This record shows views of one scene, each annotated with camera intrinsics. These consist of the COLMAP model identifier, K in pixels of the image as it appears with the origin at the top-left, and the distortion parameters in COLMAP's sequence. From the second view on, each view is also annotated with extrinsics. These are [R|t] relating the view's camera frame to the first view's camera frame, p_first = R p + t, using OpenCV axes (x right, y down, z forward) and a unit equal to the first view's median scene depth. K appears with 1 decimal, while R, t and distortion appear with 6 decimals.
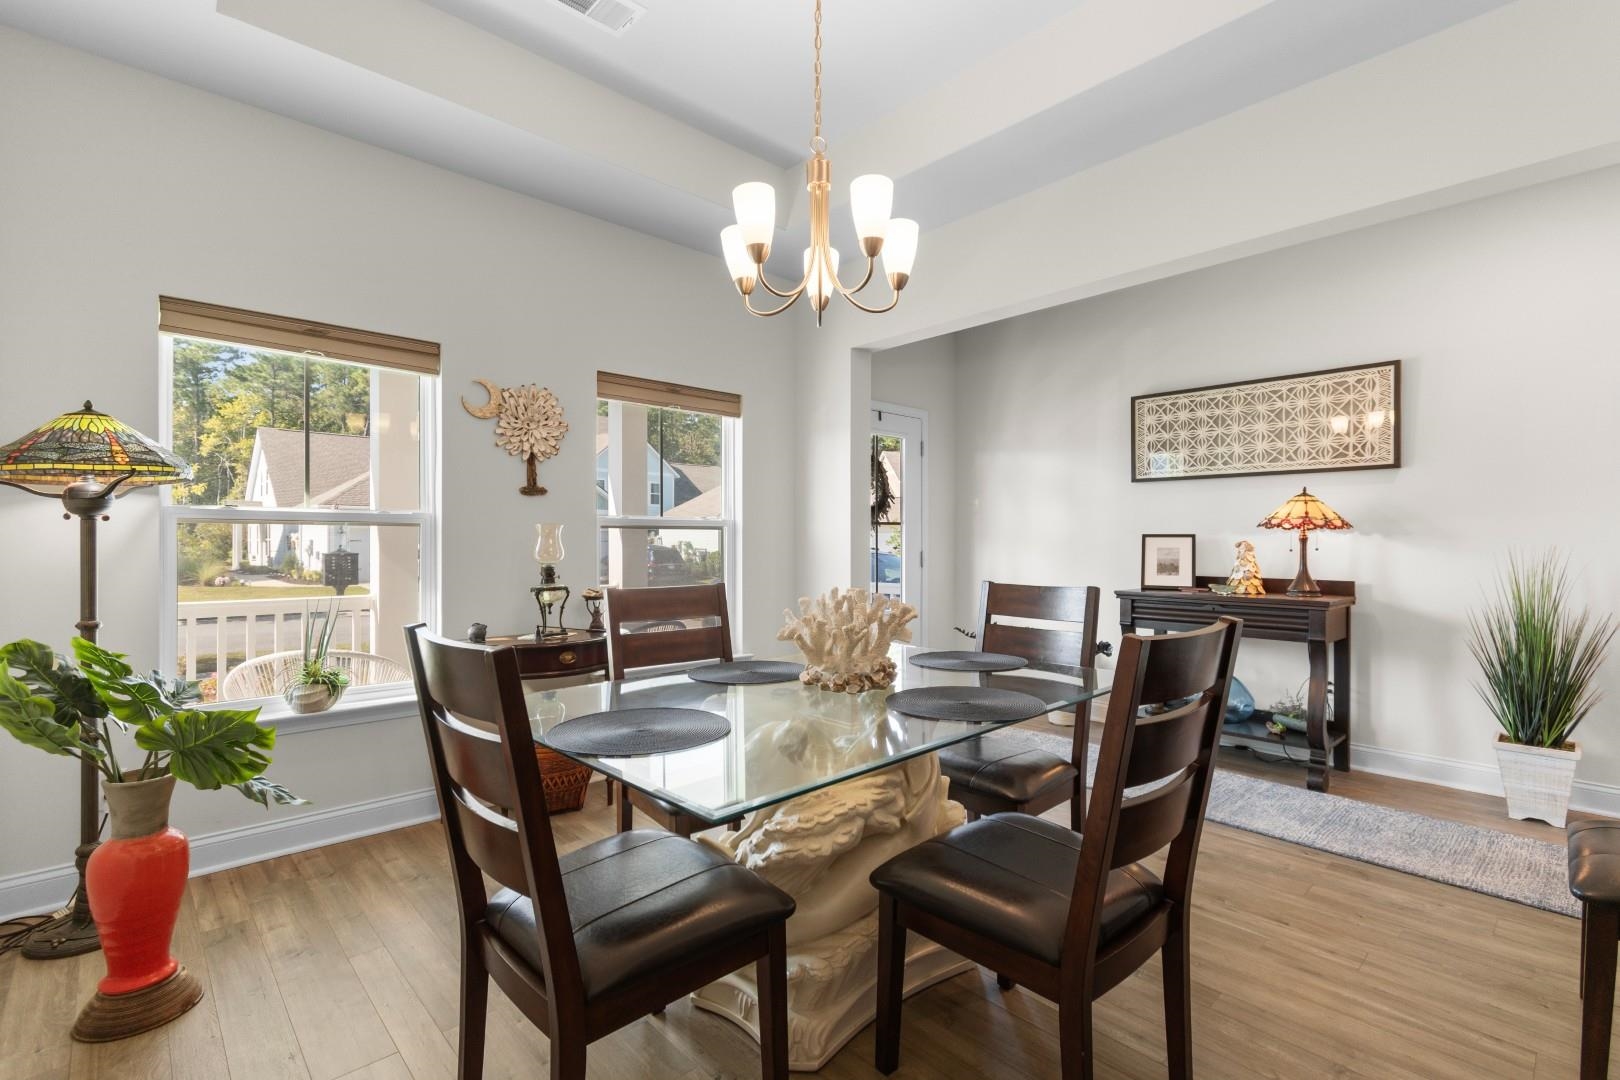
lens RADIAL K [[748.3, 0, 810.0], [0, 748.3, 540.0], [0, 0, 1]] dist [0.021990, 0.000768]
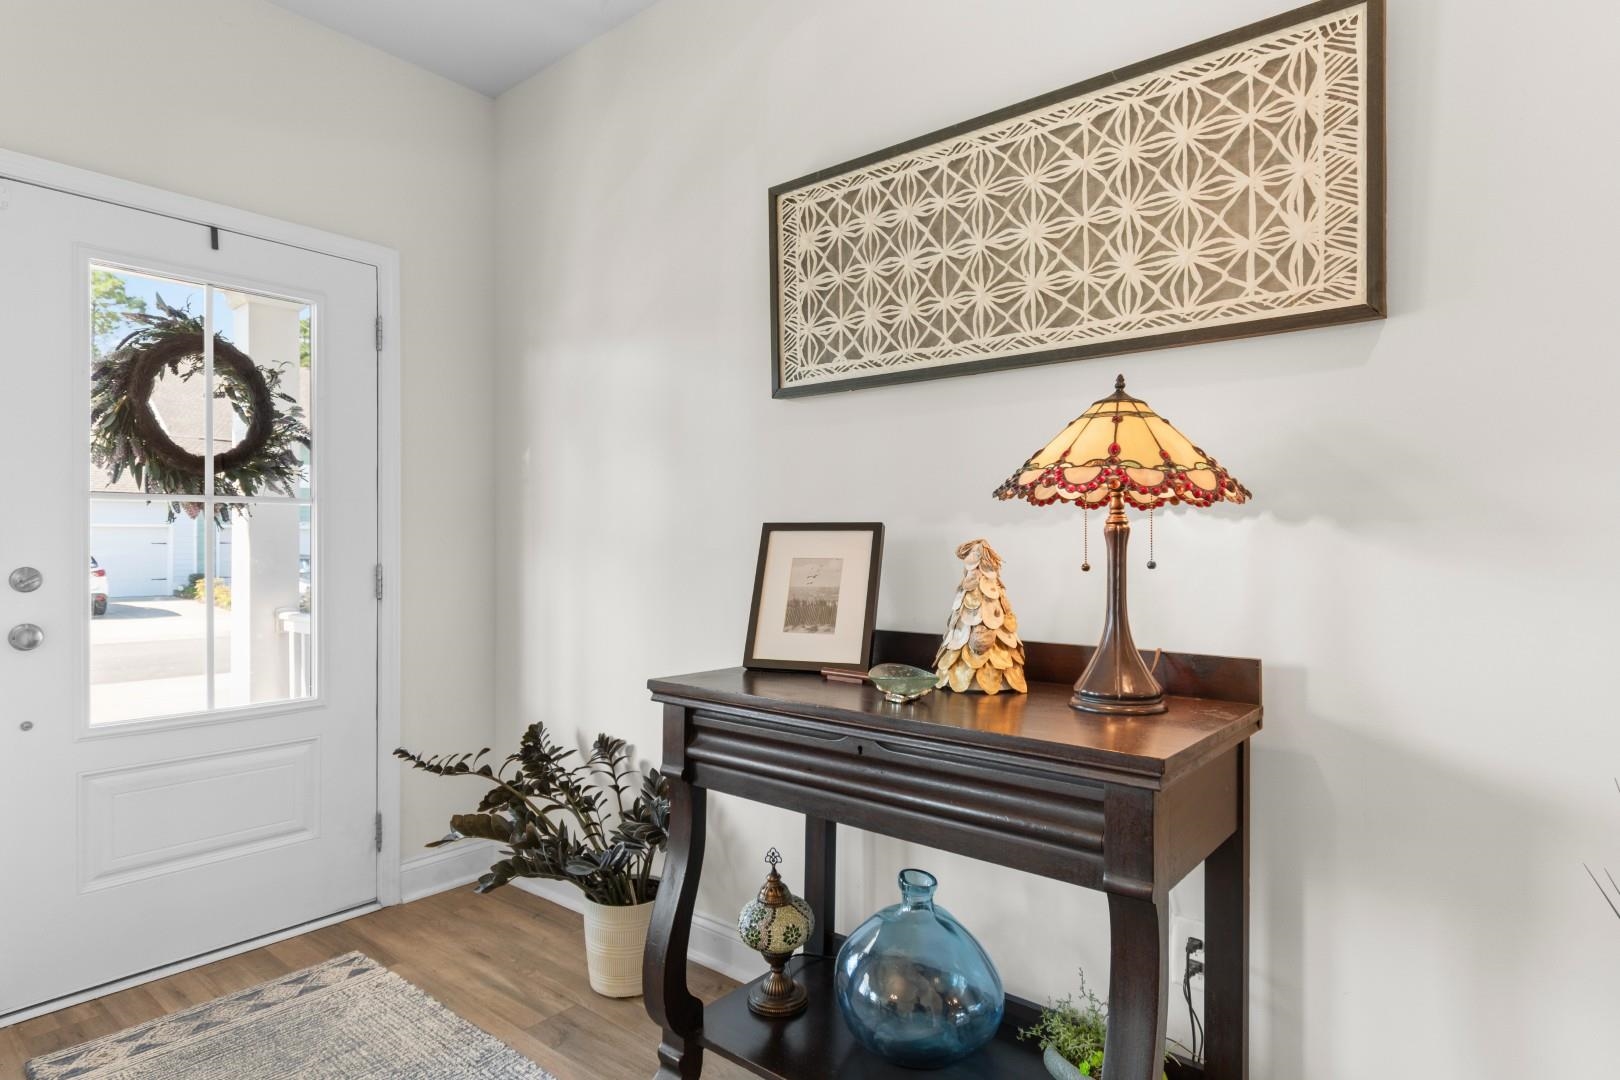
lens RADIAL K [[863.4, 0, 810.0], [0, 863.4, 540.0], [0, 0, 1]] dist [0.013229, -0.001284]
pose [[0.992655, -0.003445, 0.120934, 0.433005], [0.003253, 0.999993, 0.001783, 0.000303], [-0.120939, -0.001377, 0.992659, 0.585842]]
